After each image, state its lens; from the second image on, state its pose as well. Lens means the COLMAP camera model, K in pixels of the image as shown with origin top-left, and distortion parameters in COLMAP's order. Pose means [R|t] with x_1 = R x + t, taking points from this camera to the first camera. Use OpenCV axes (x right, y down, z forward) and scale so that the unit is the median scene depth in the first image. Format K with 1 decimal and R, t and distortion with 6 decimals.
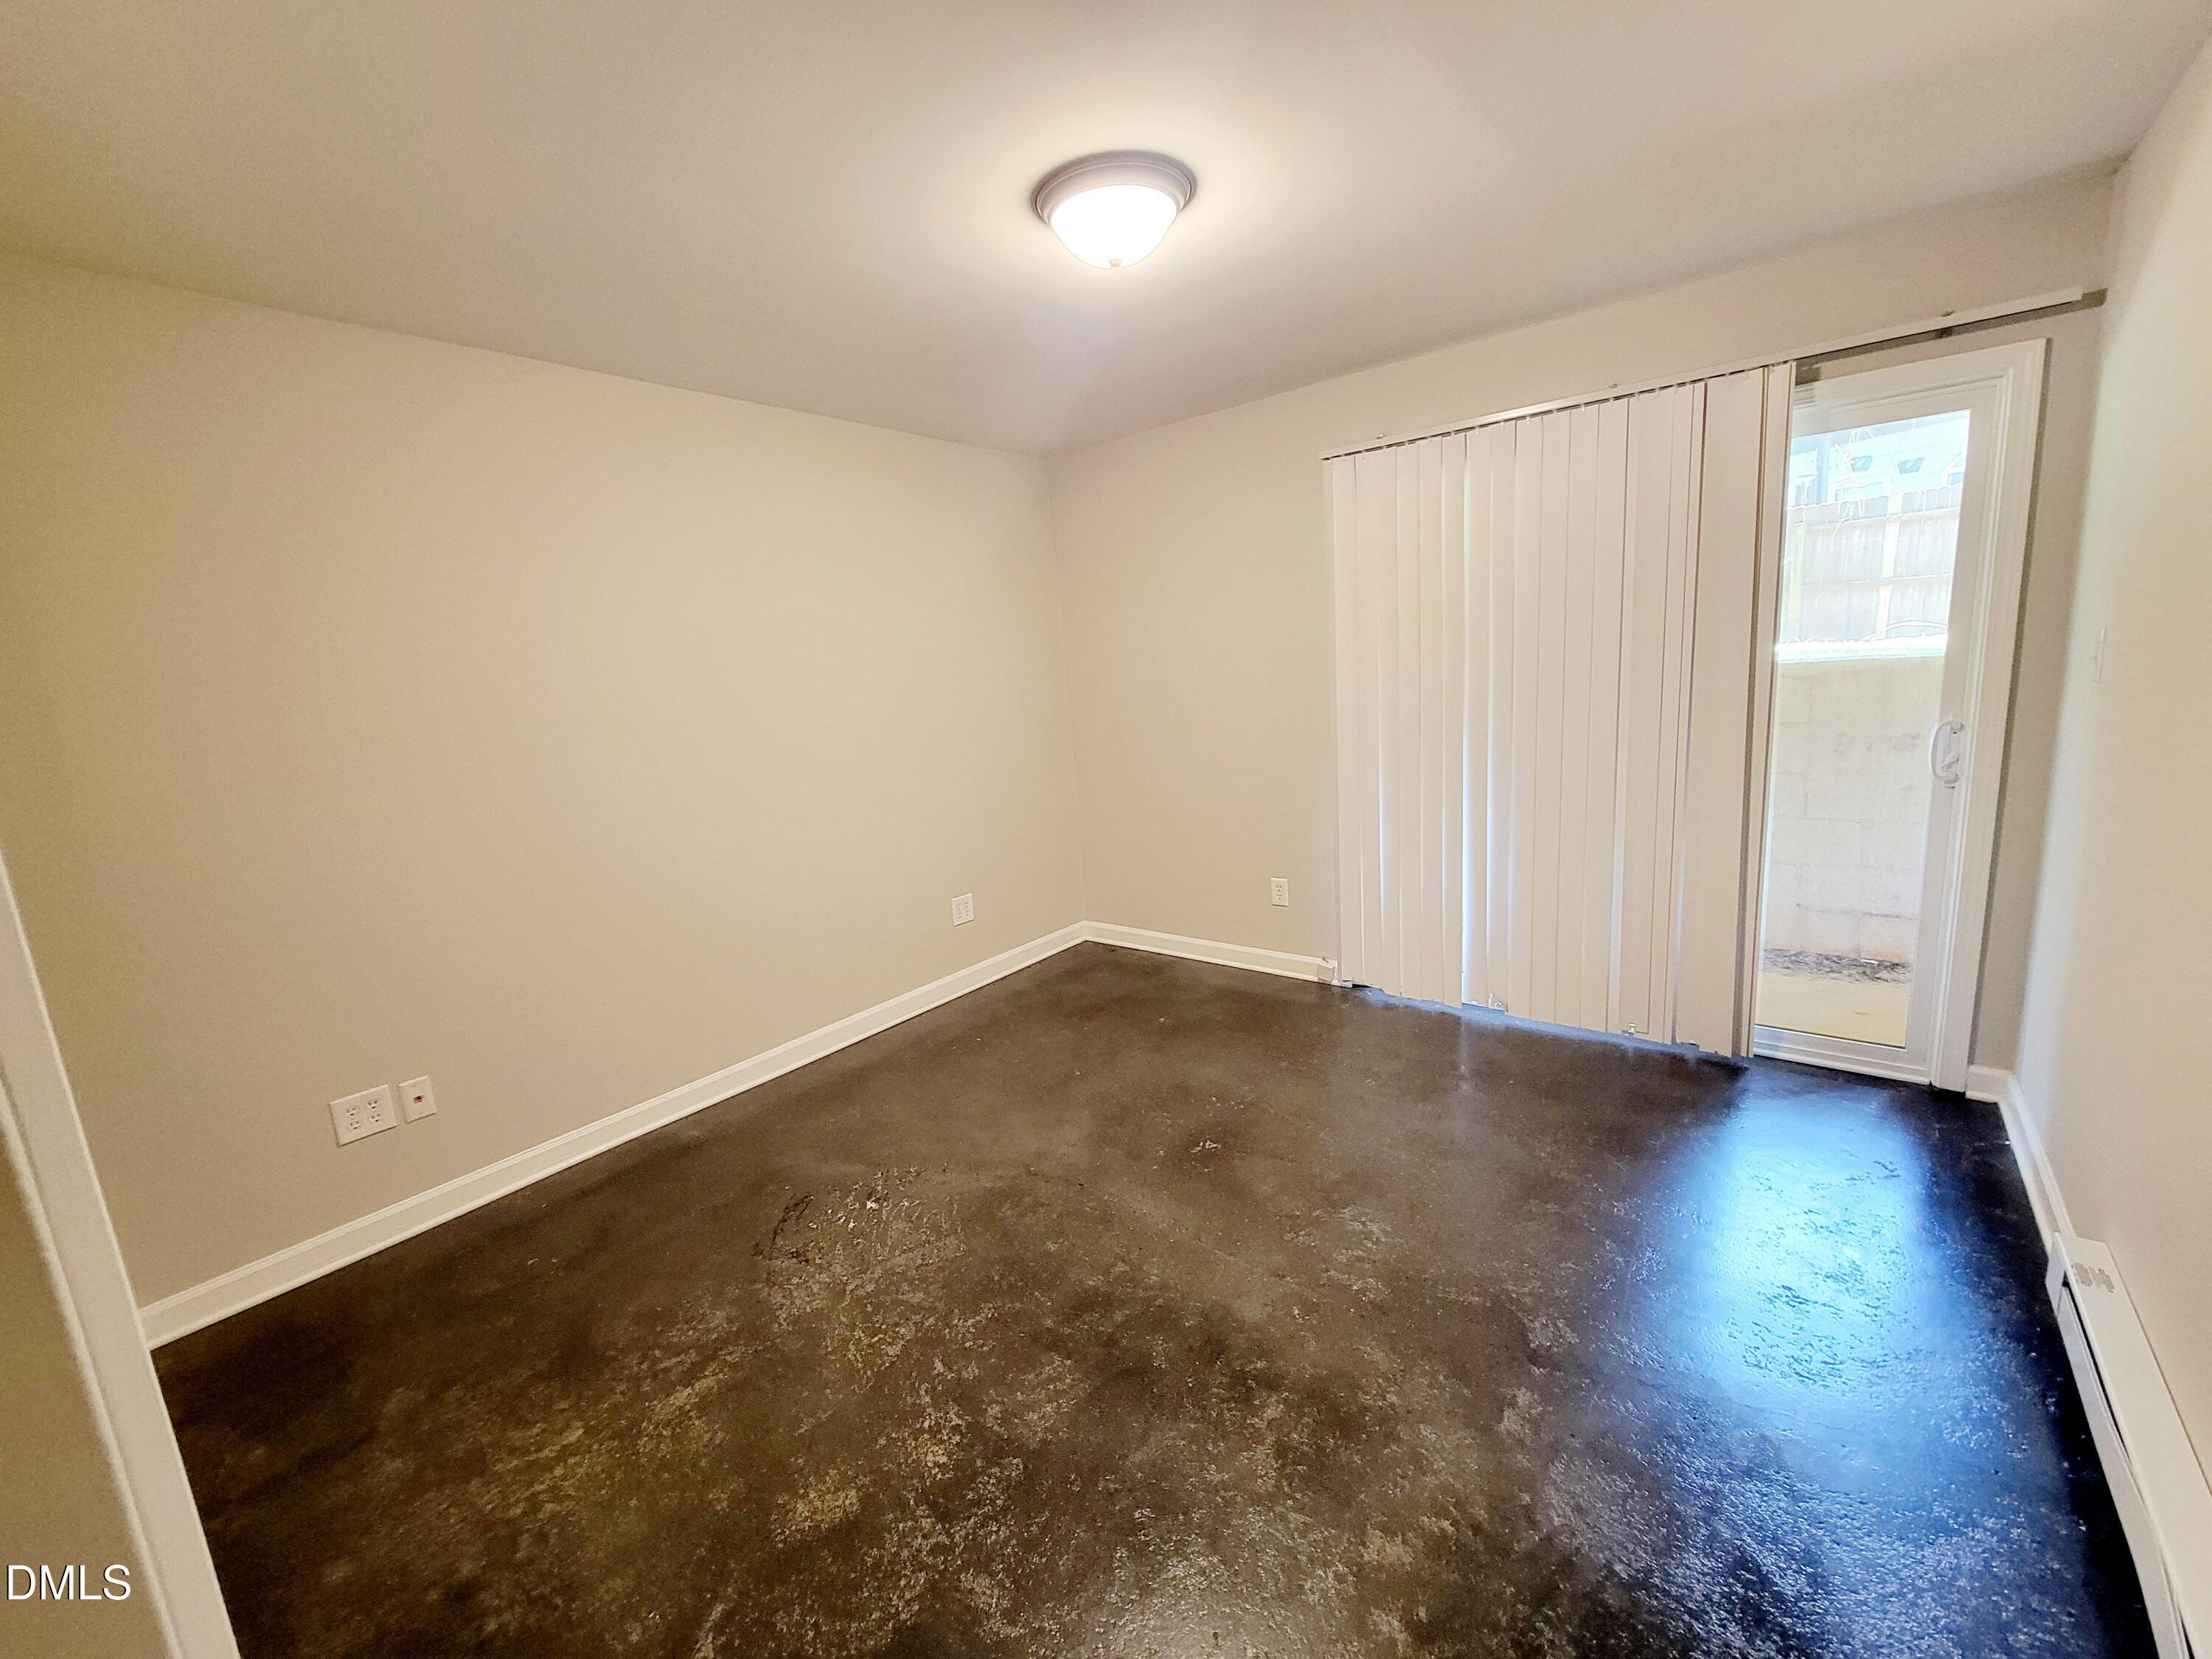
lens RADIAL K [[899.6, 0, 1095.0], [0, 899.6, 833.6], [0, 0, 1]] dist [0.003290, -0.000171]
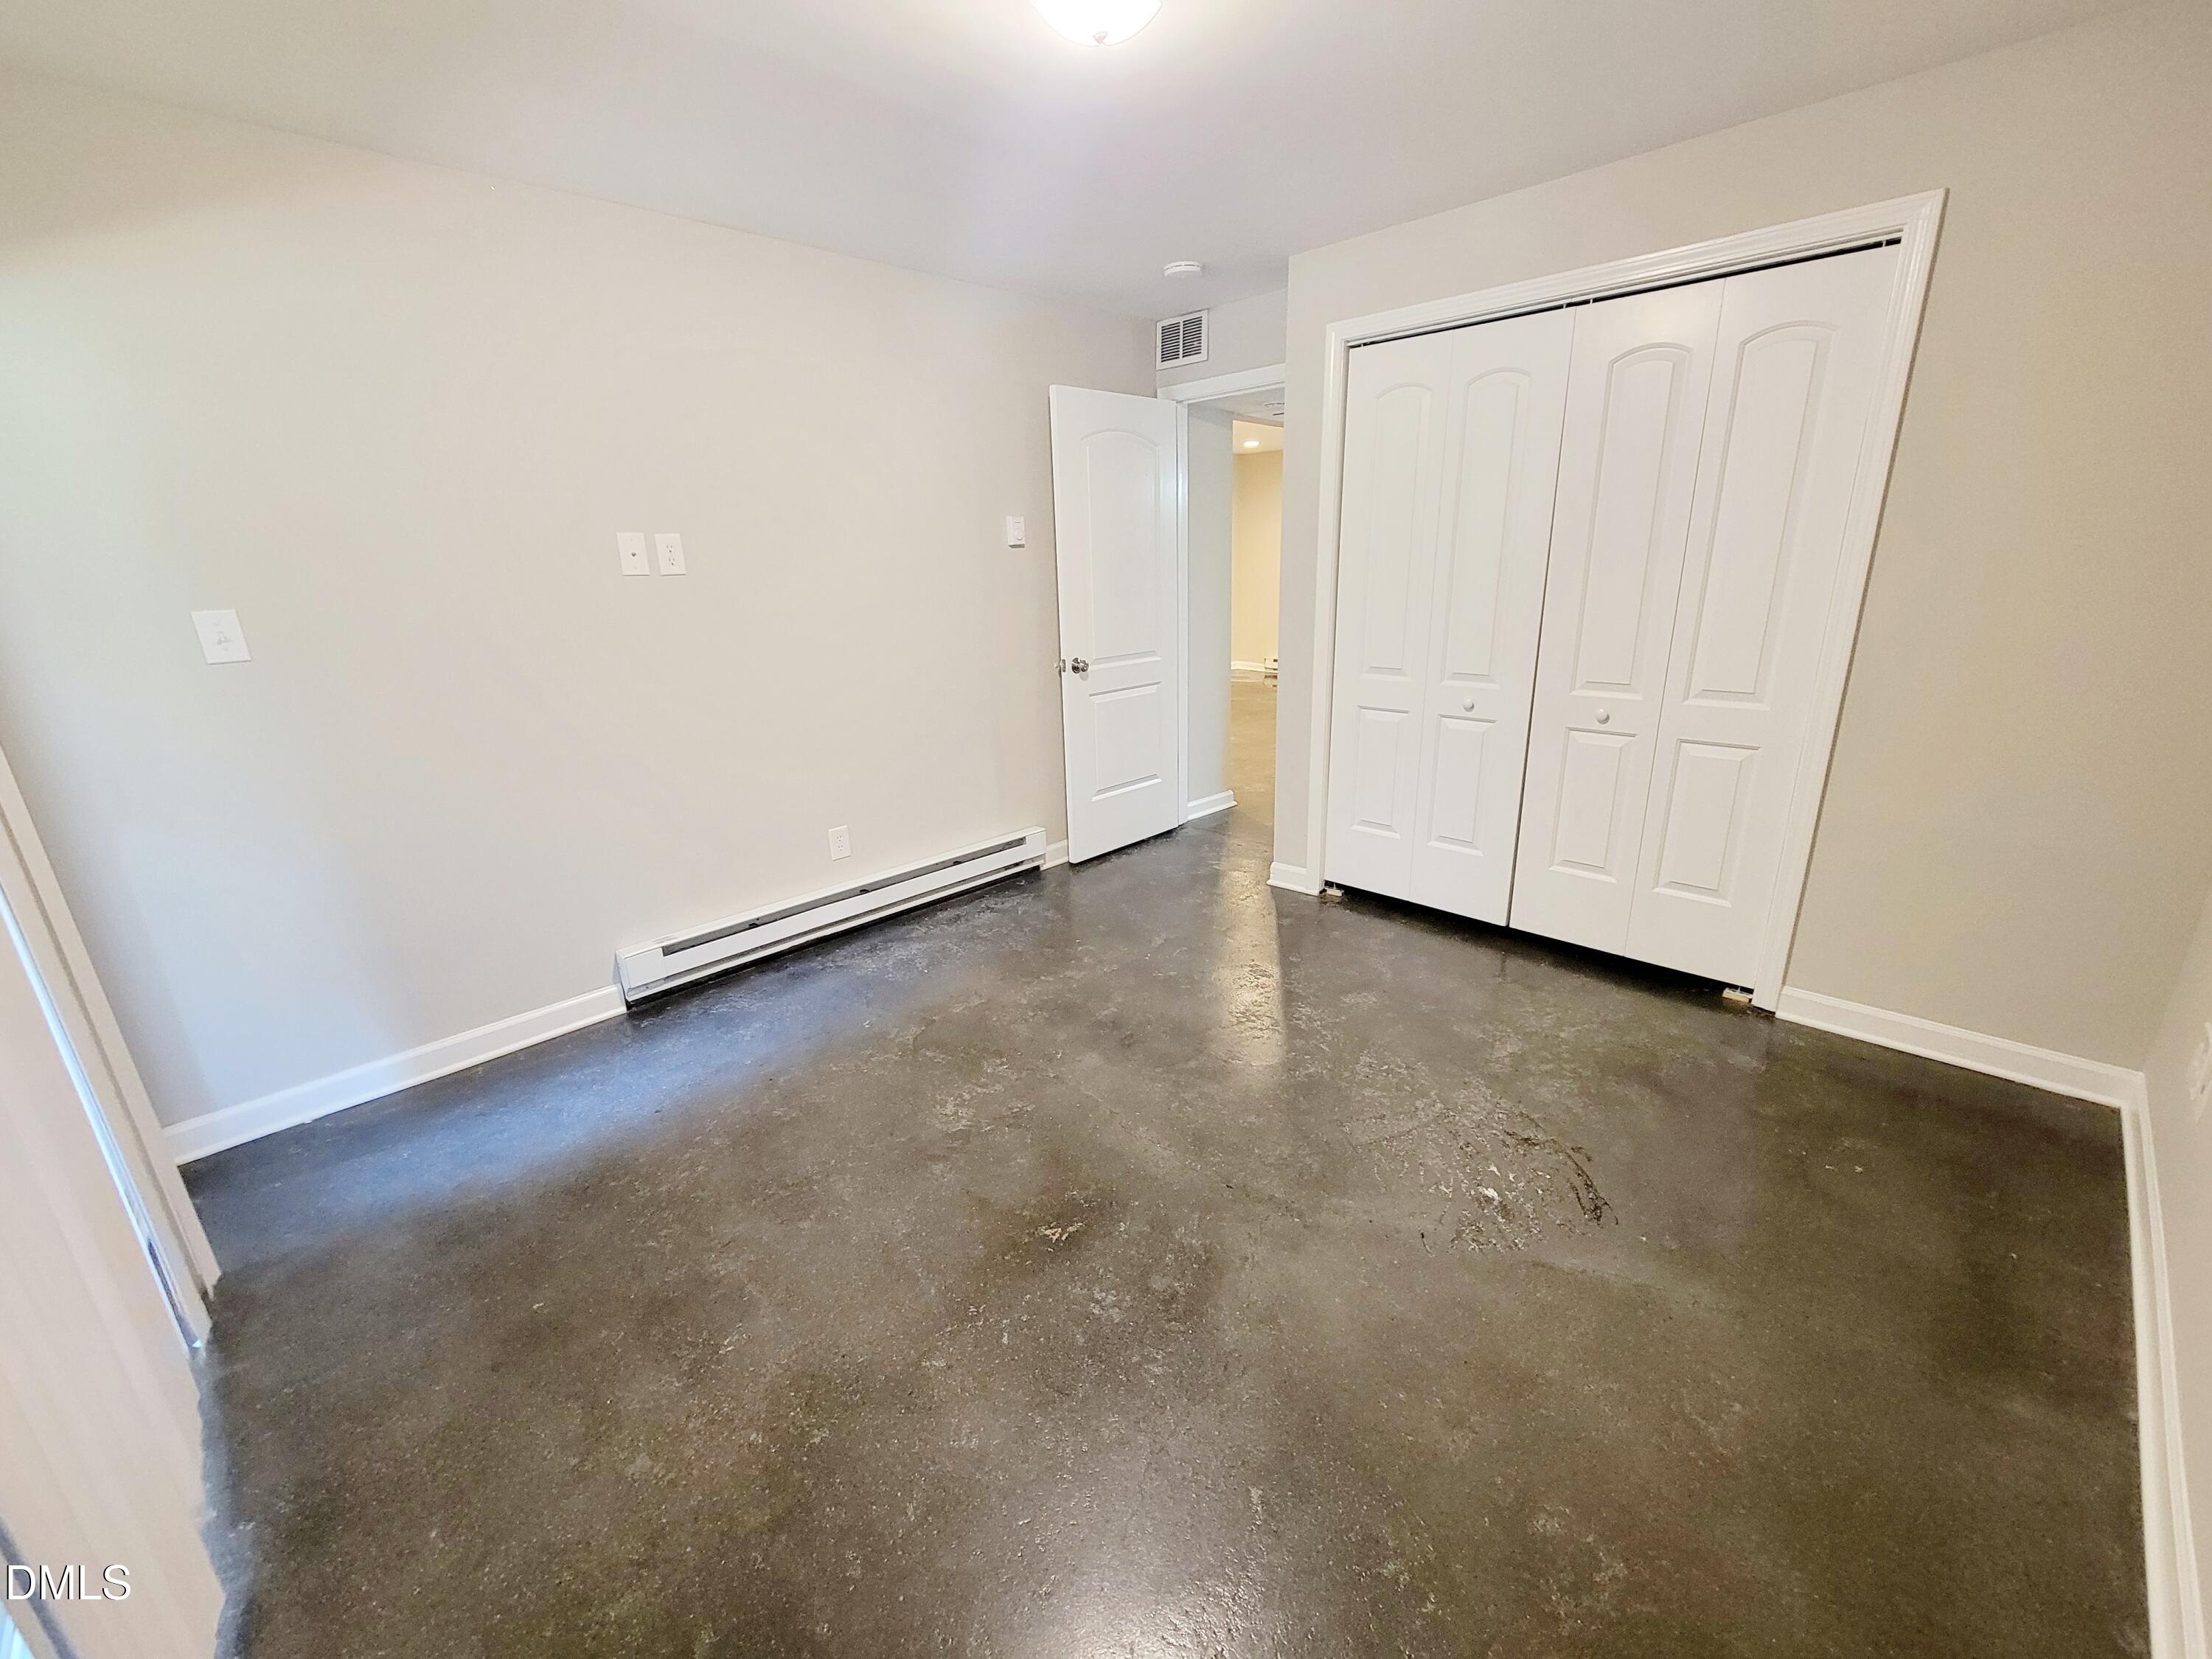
lens RADIAL K [[905.6, 0, 1094.9], [0, 905.6, 828.9], [0, 0, 1]] dist [0.005243, 0.000394]
pose [[-0.987740, 0.062560, 0.143022, -0.033901], [0.122312, 0.879438, 0.460031, -0.306299], [-0.097000, 0.471884, -0.876308, 1.633606]]
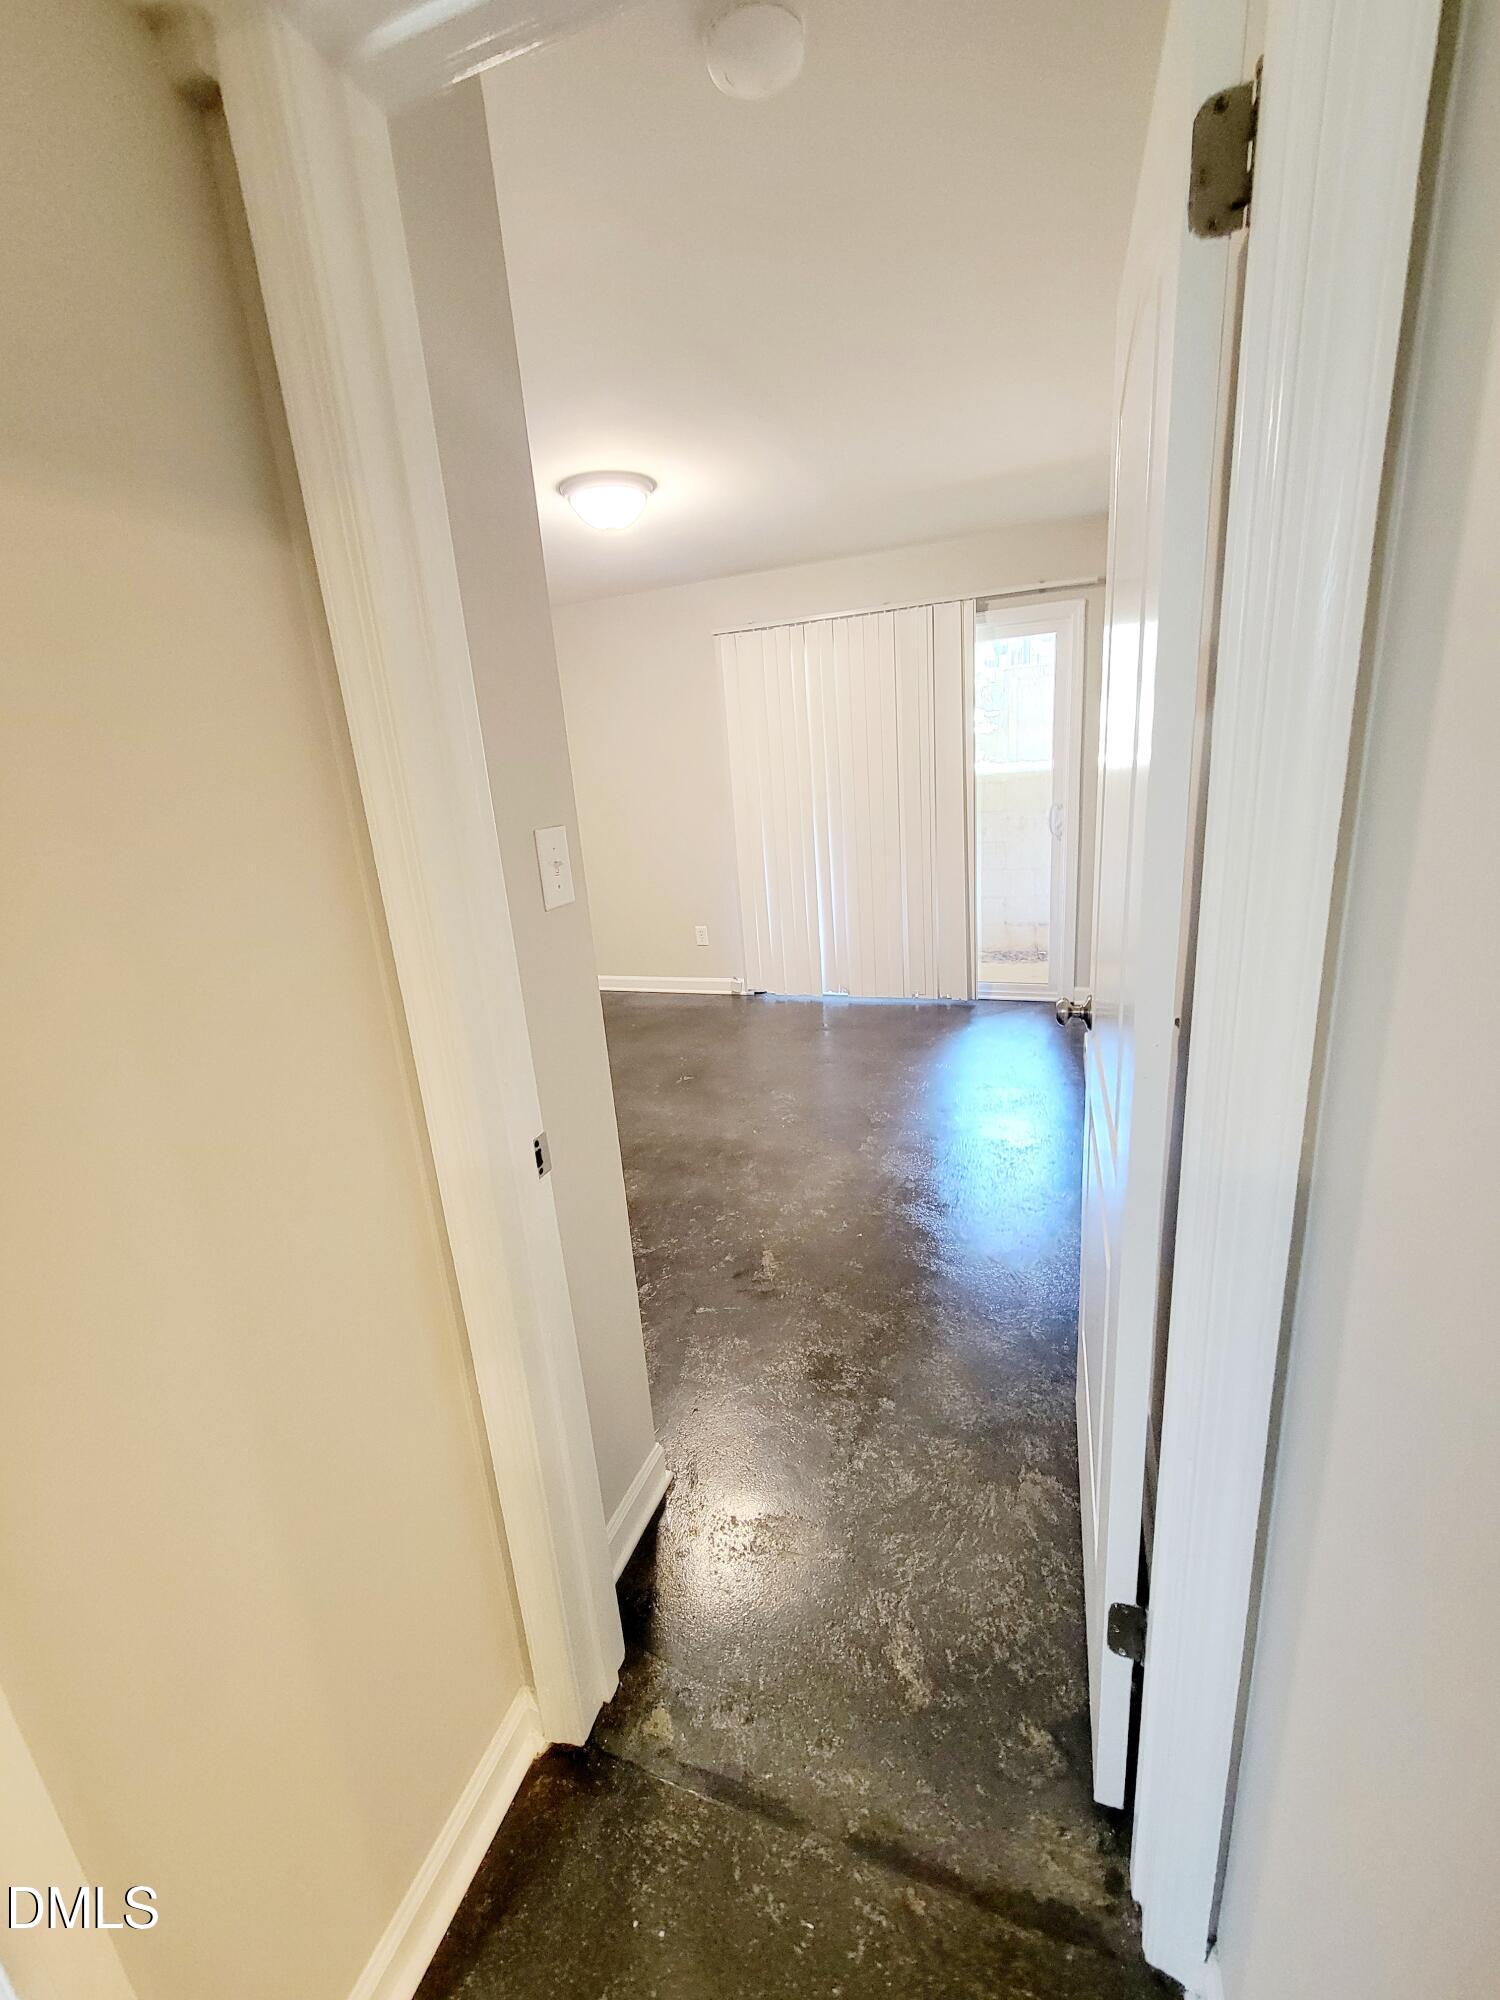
lens RADIAL K [[813.4, 0, 750.5], [0, 813.4, 984.7], [0, 0, 1]] dist [0.003290, -0.000171]
pose [[0.946429, -0.084876, 0.311557, -0.219694], [0.067947, 0.995581, 0.064816, 0.103951], [-0.315682, -0.040174, 0.948014, -0.438659]]
